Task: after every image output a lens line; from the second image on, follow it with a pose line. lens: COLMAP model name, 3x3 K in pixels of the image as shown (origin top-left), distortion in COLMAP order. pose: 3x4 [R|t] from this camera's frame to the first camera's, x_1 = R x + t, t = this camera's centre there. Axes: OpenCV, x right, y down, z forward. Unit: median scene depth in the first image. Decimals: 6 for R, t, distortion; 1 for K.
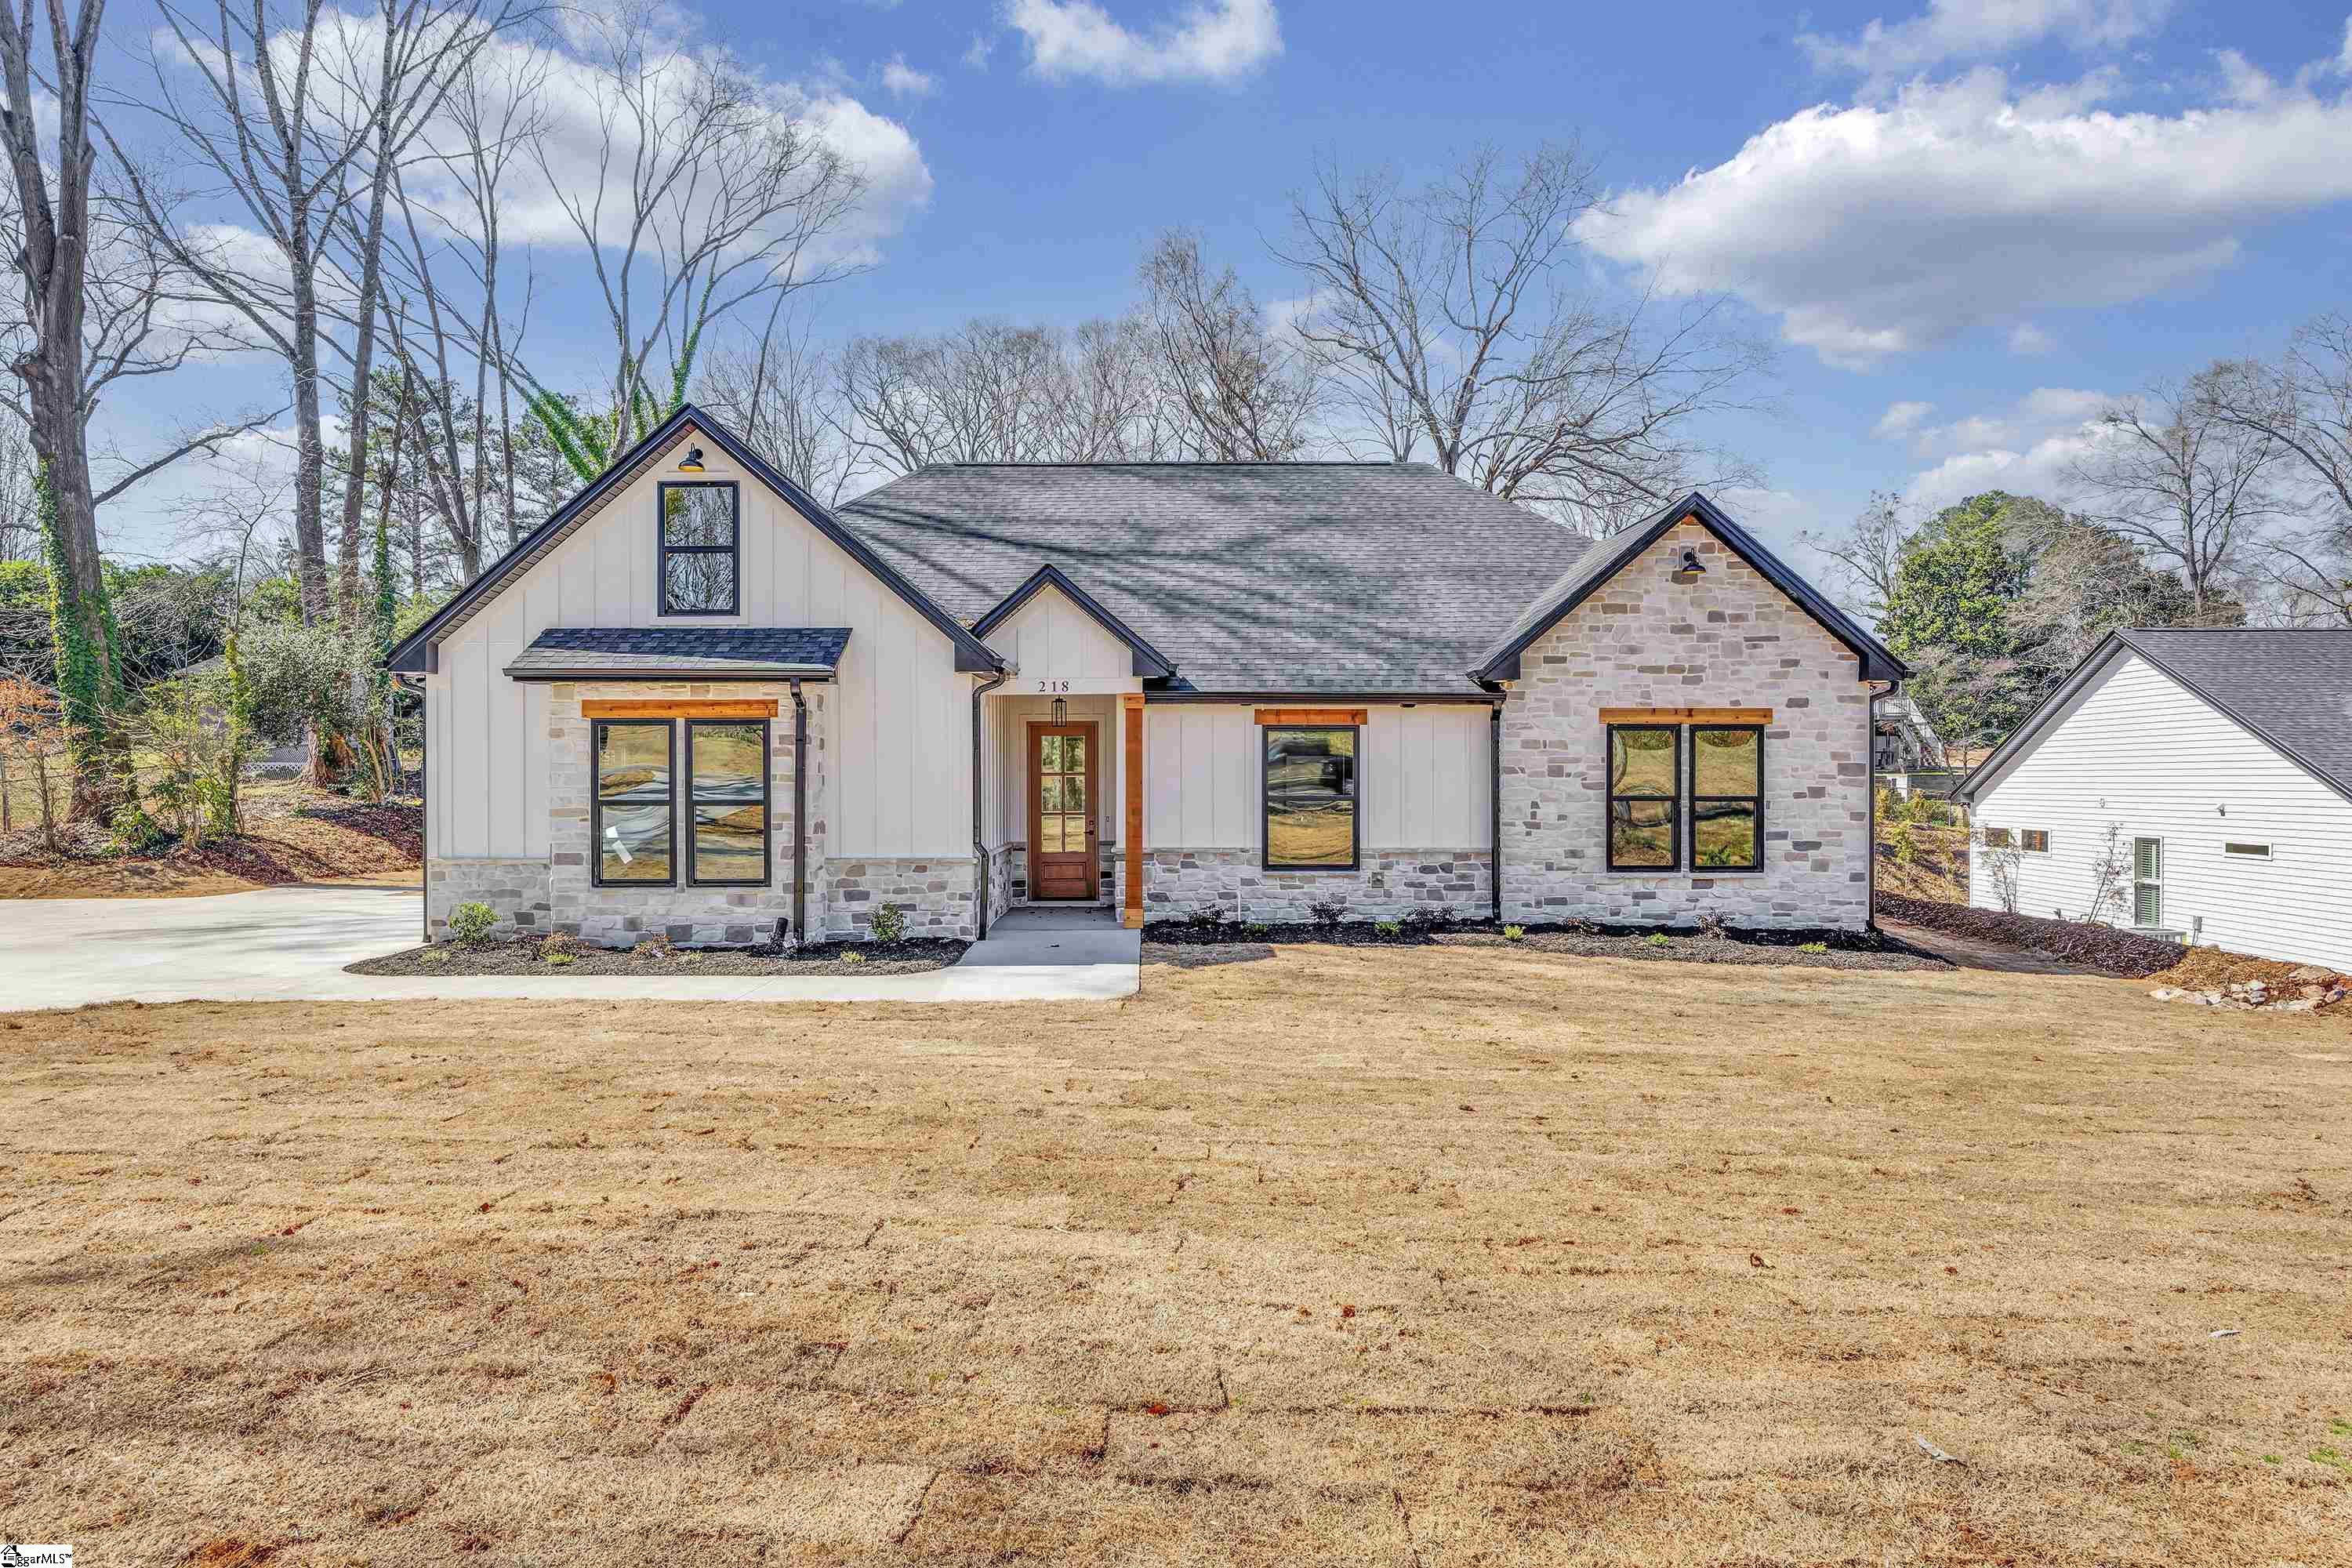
lens RADIAL K [[1454.8, 0, 1165.3], [0, 1454.8, 783.3], [0, 0, 1]] dist [-0.004504, 0.000467]
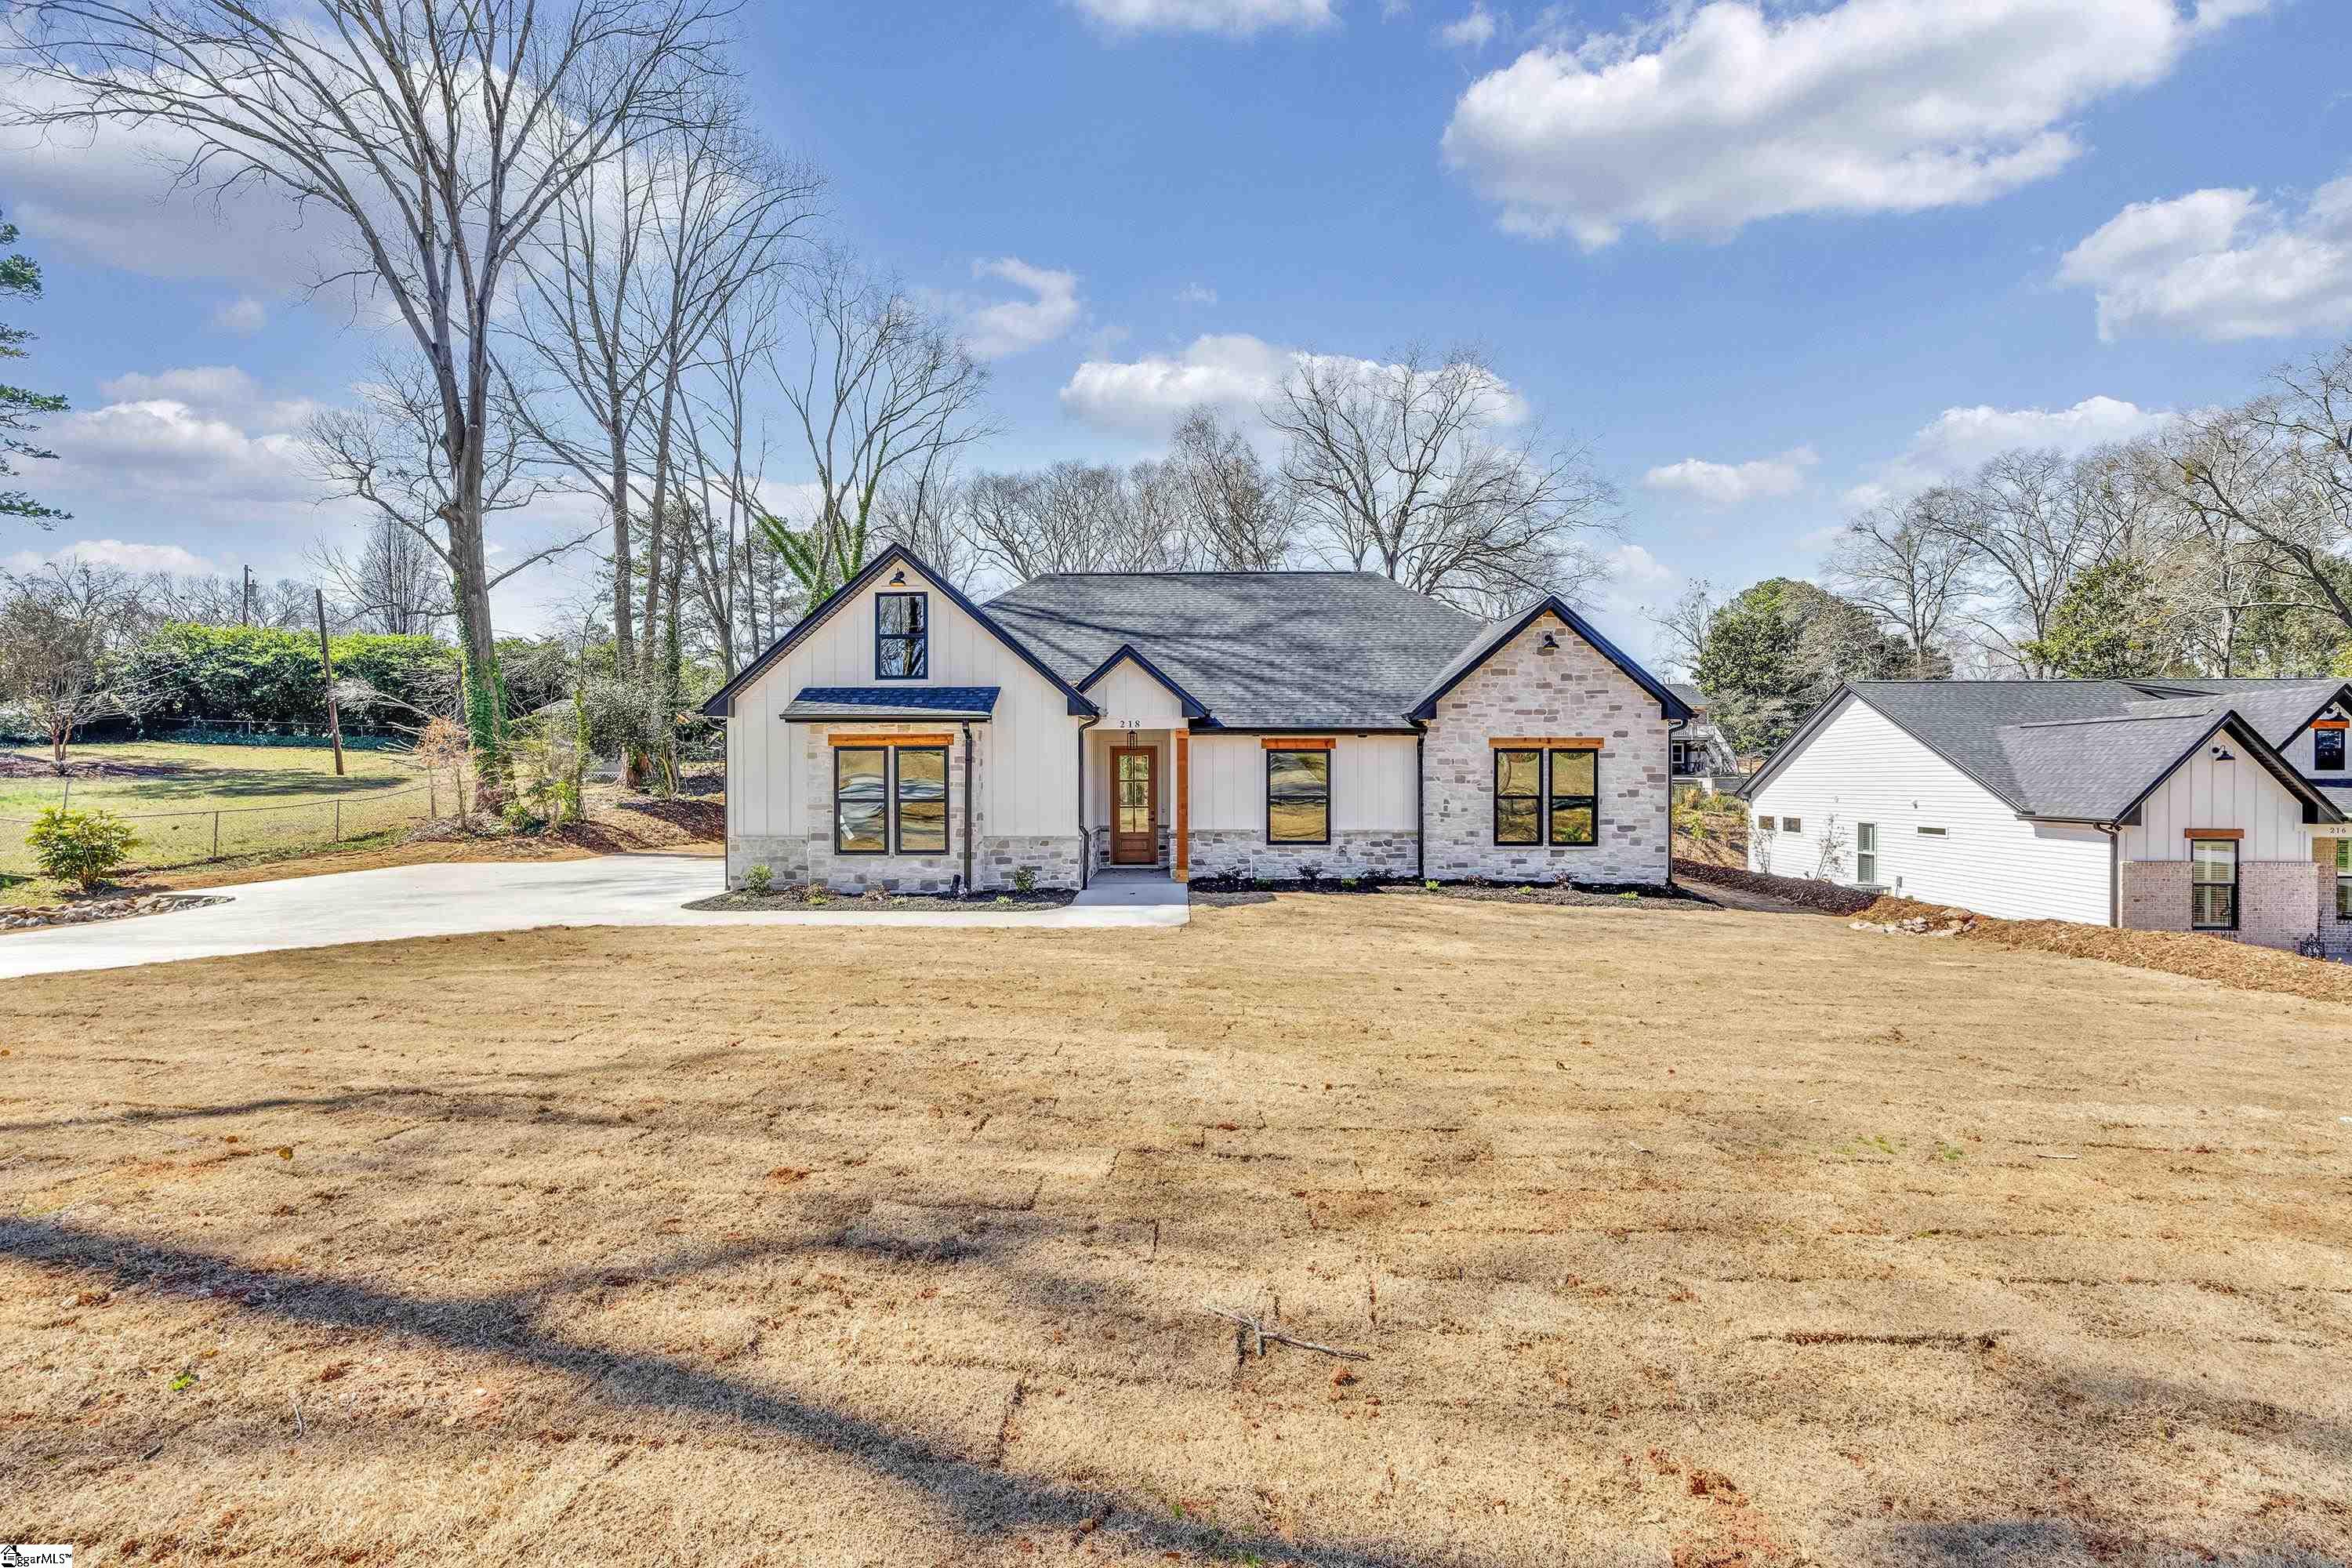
lens RADIAL K [[1024.6, 0, 1169.1], [0, 1024.6, 785.0], [0, 0, 1]] dist [-0.011558, 0.002526]
pose [[0.999768, -0.000381, -0.021545, -0.012095], [0.000409, 0.999999, 0.001306, -0.003958], [0.021544, -0.001315, 0.999767, -0.074439]]
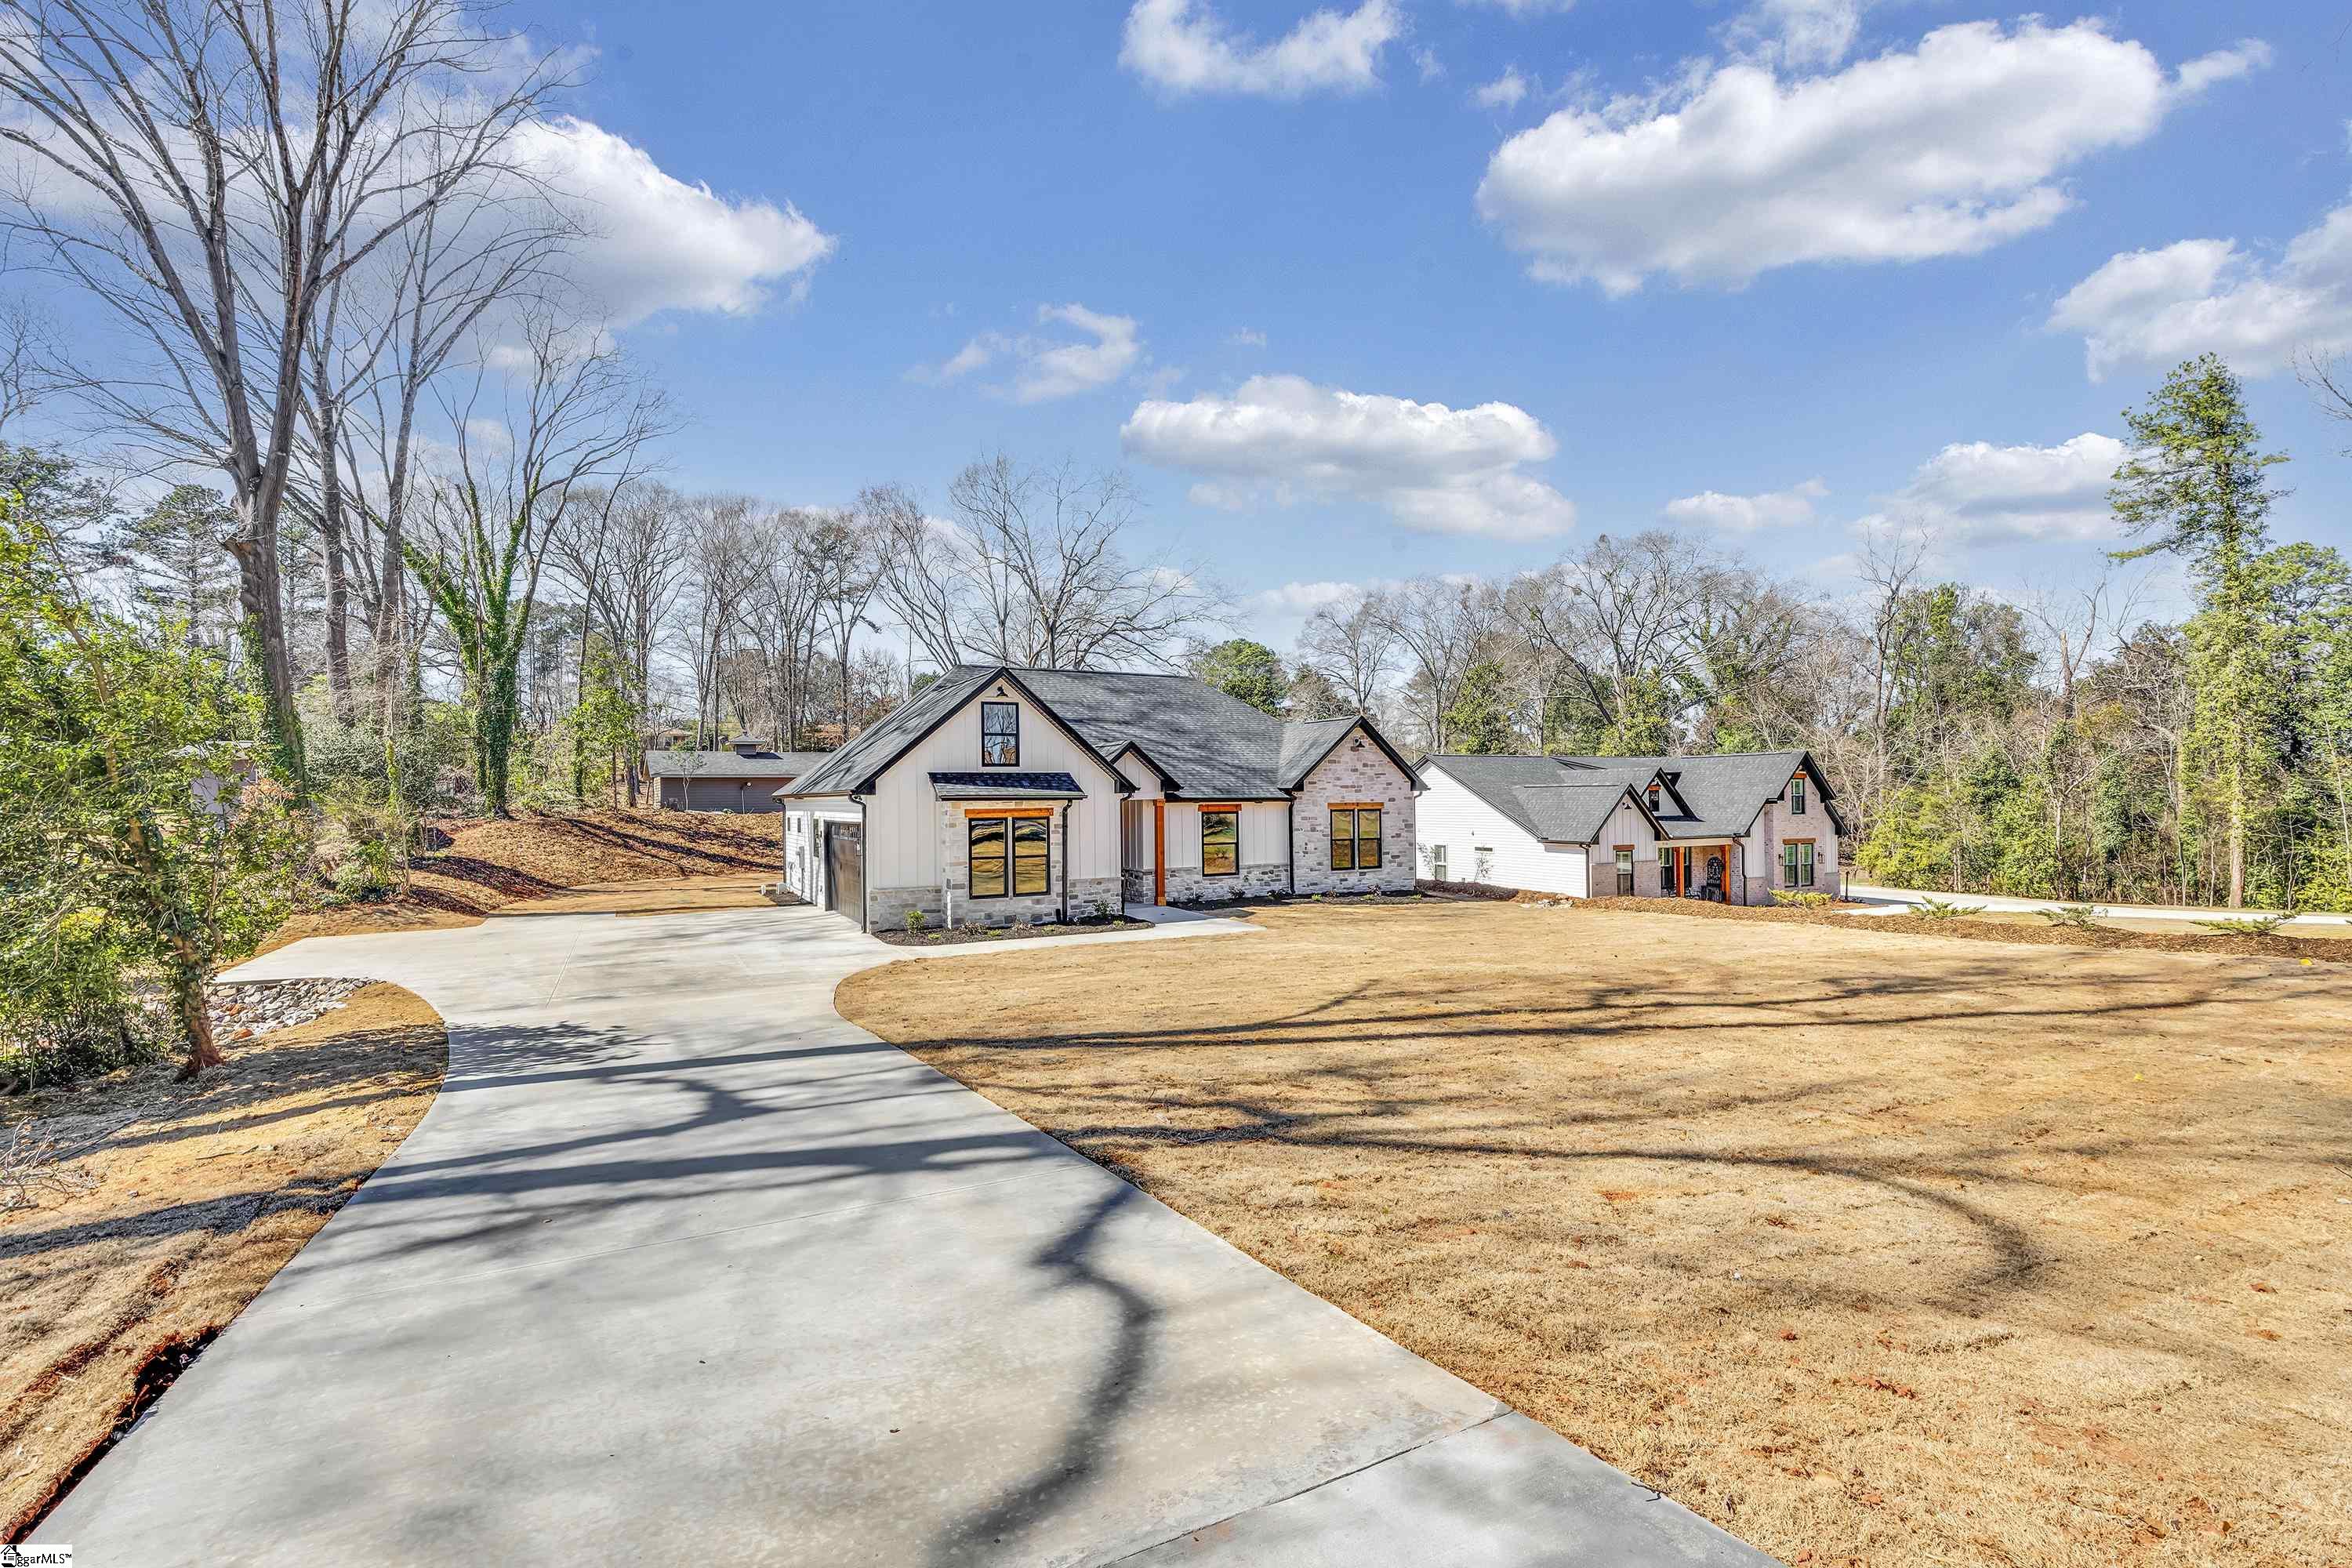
lens RADIAL K [[1024.6, 0, 1174.8], [0, 1024.6, 790.9], [0, 0, 1]] dist [-0.011558, 0.002526]
pose [[0.880901, -0.005896, 0.473264, -0.724866], [0.012614, 0.999860, -0.011022, -0.055707], [-0.473133, 0.015679, 0.880852, -0.373717]]
